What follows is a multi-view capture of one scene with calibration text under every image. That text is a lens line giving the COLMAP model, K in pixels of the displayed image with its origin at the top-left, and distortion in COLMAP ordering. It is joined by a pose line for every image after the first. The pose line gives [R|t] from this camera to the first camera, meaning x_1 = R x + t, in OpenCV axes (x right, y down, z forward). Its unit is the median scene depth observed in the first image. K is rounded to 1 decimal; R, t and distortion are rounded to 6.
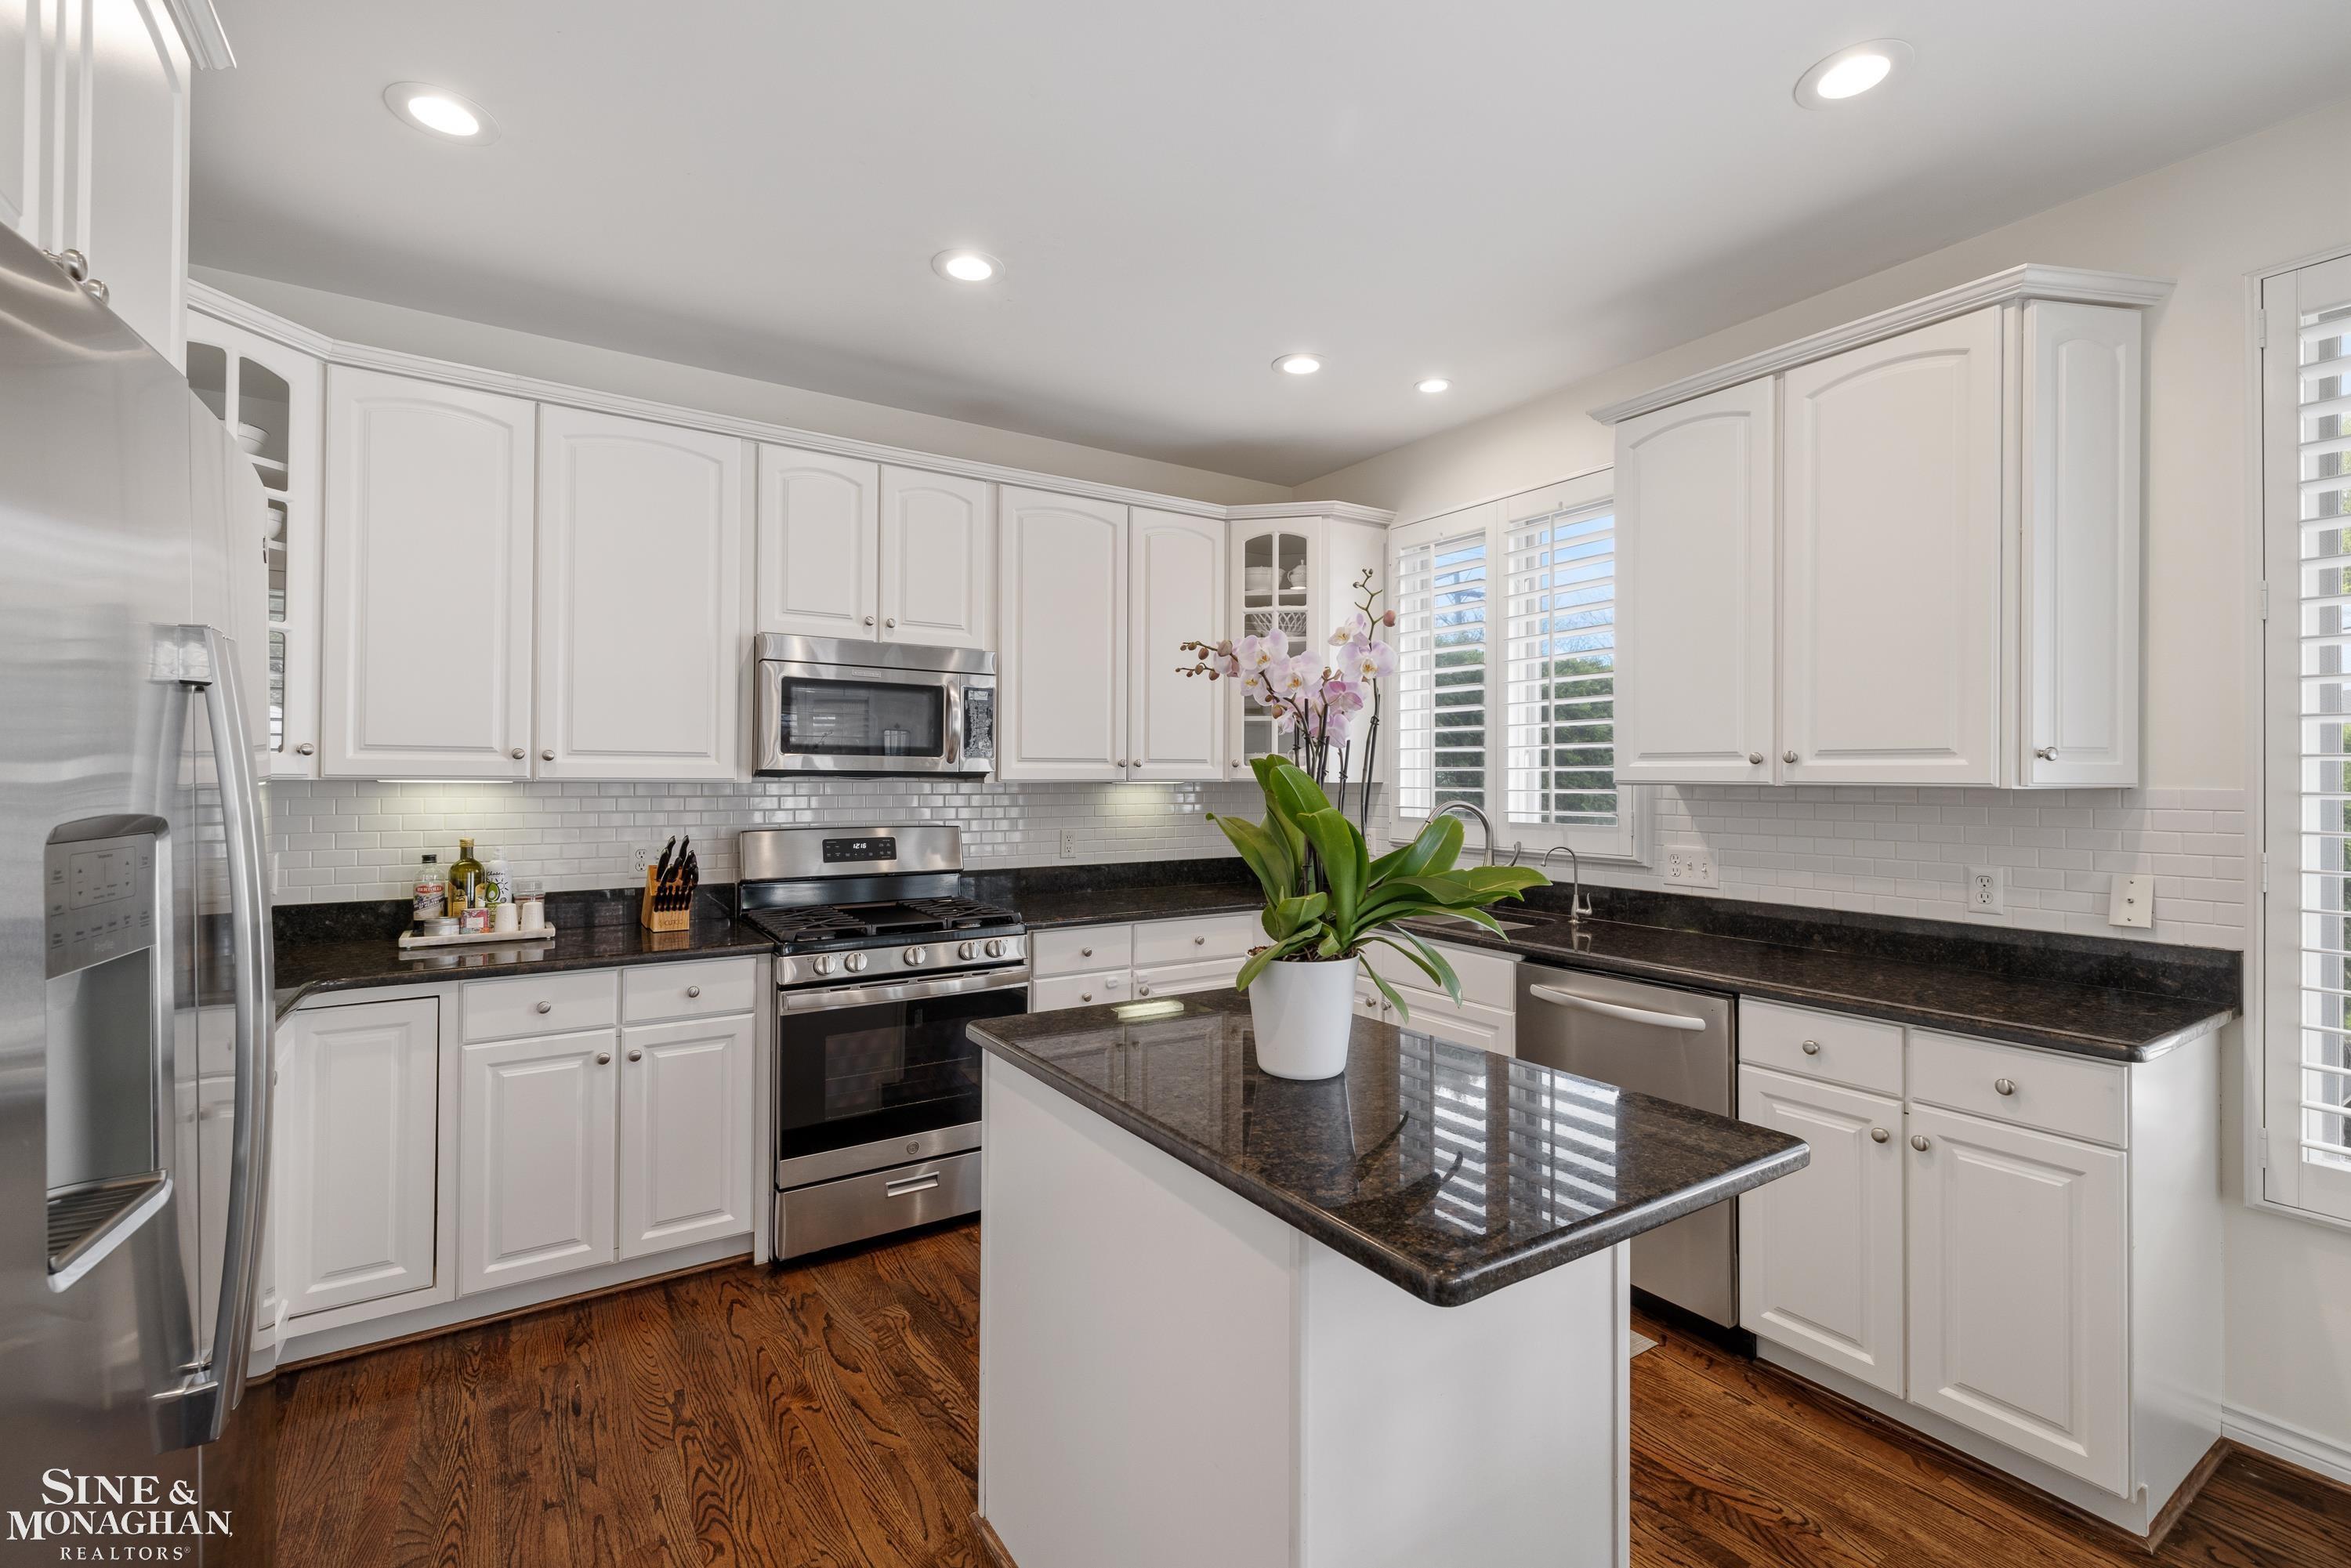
lens RADIAL K [[1037.5, 0, 1181.5], [0, 1037.5, 759.0], [0, 0, 1]] dist [0.000935, 0.000082]
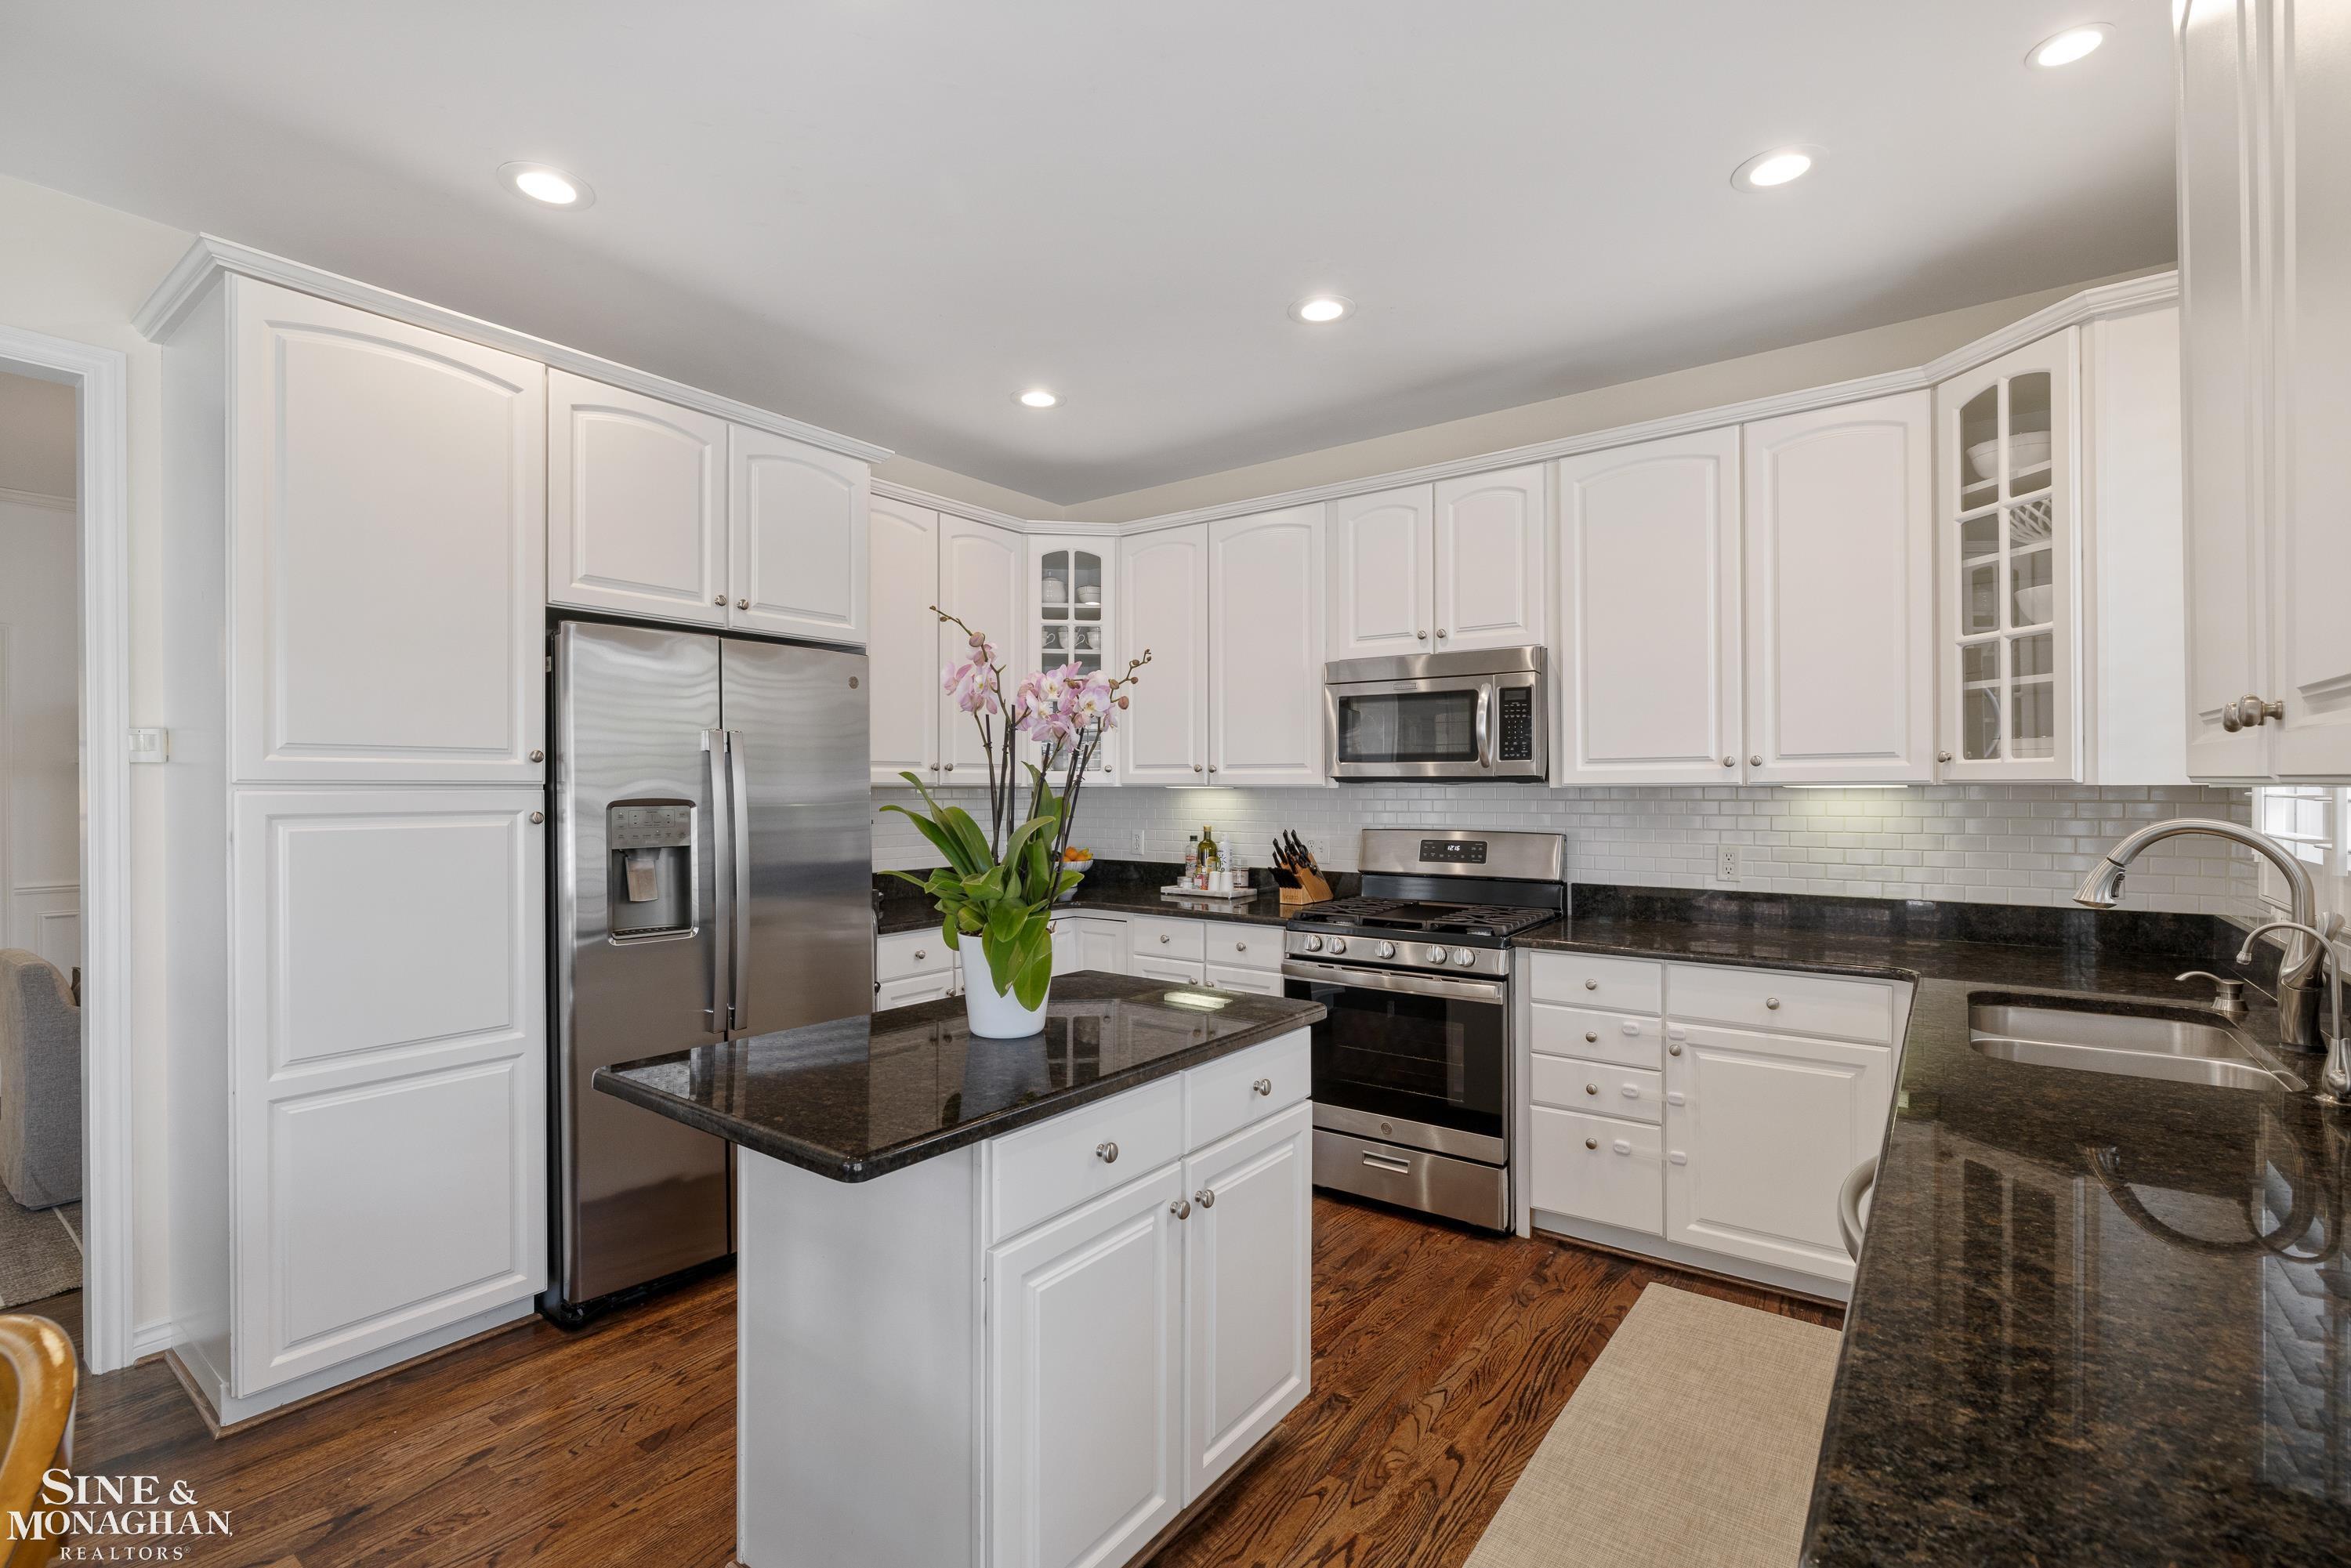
lens RADIAL K [[1038.7, 0, 1175.5], [0, 1038.7, 784.0], [0, 0, 1]] dist [-0.000135, -0.000027]
pose [[0.339357, -0.006735, -0.940633, 0.645590], [0.021316, 0.999773, 0.000532, 0.013781], [0.940416, -0.020231, 0.339424, 0.419570]]
